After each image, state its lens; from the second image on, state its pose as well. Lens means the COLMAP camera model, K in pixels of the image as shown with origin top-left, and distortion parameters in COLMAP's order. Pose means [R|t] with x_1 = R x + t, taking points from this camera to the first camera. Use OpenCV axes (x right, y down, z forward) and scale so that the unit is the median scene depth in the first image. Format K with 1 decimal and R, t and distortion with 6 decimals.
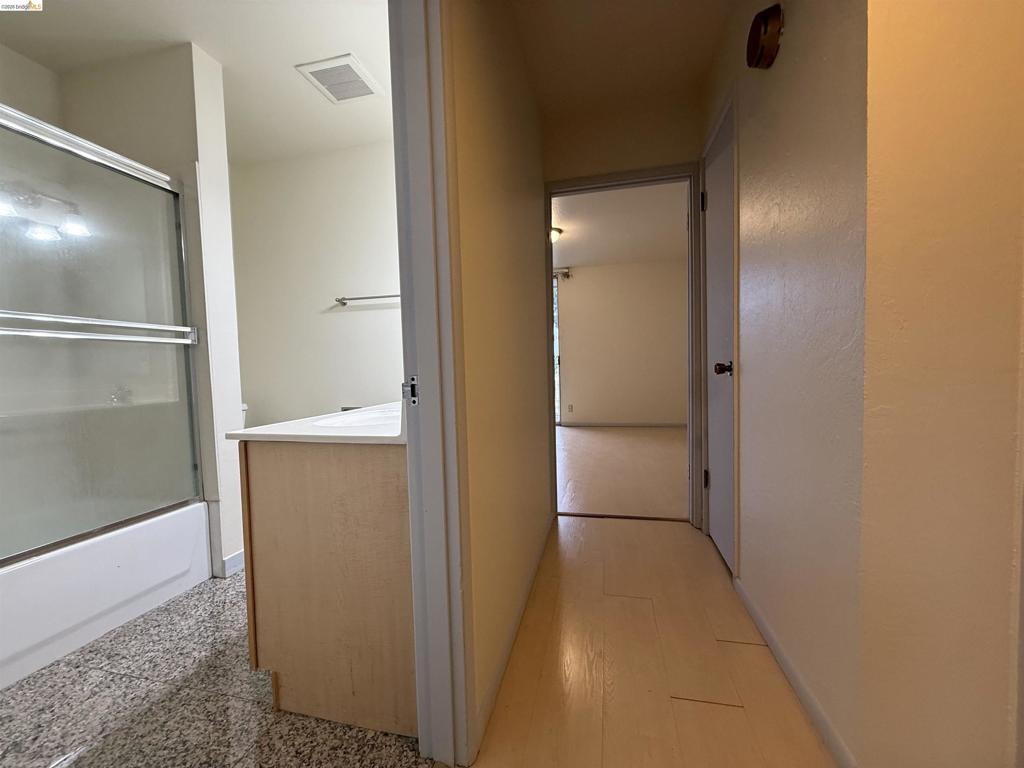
lens RADIAL K [[415.4, 0, 507.8], [0, 415.4, 388.4], [0, 0, 1]] dist [0.007124, 0.000742]
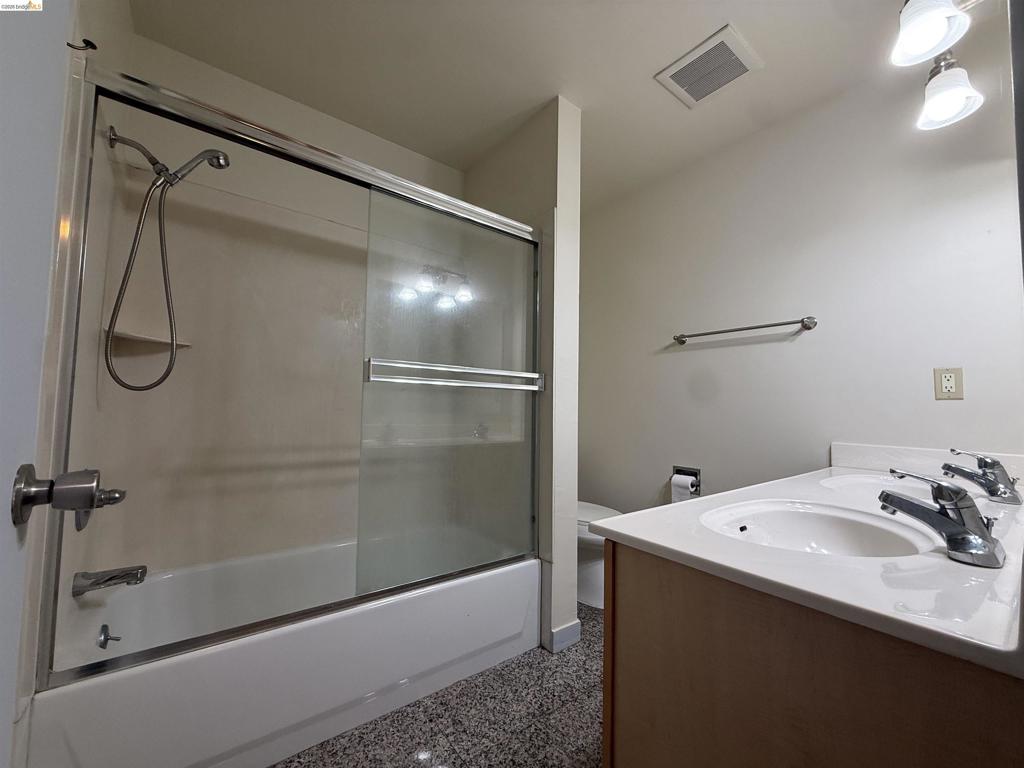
lens RADIAL K [[415.4, 0, 511.9], [0, 415.4, 384.7], [0, 0, 1]] dist [0.007124, 0.000742]
pose [[0.781950, -0.002789, -0.623335, -0.202336], [-0.066061, 0.993988, -0.087318, -0.031372], [0.619831, 0.109456, 0.777064, 0.208364]]
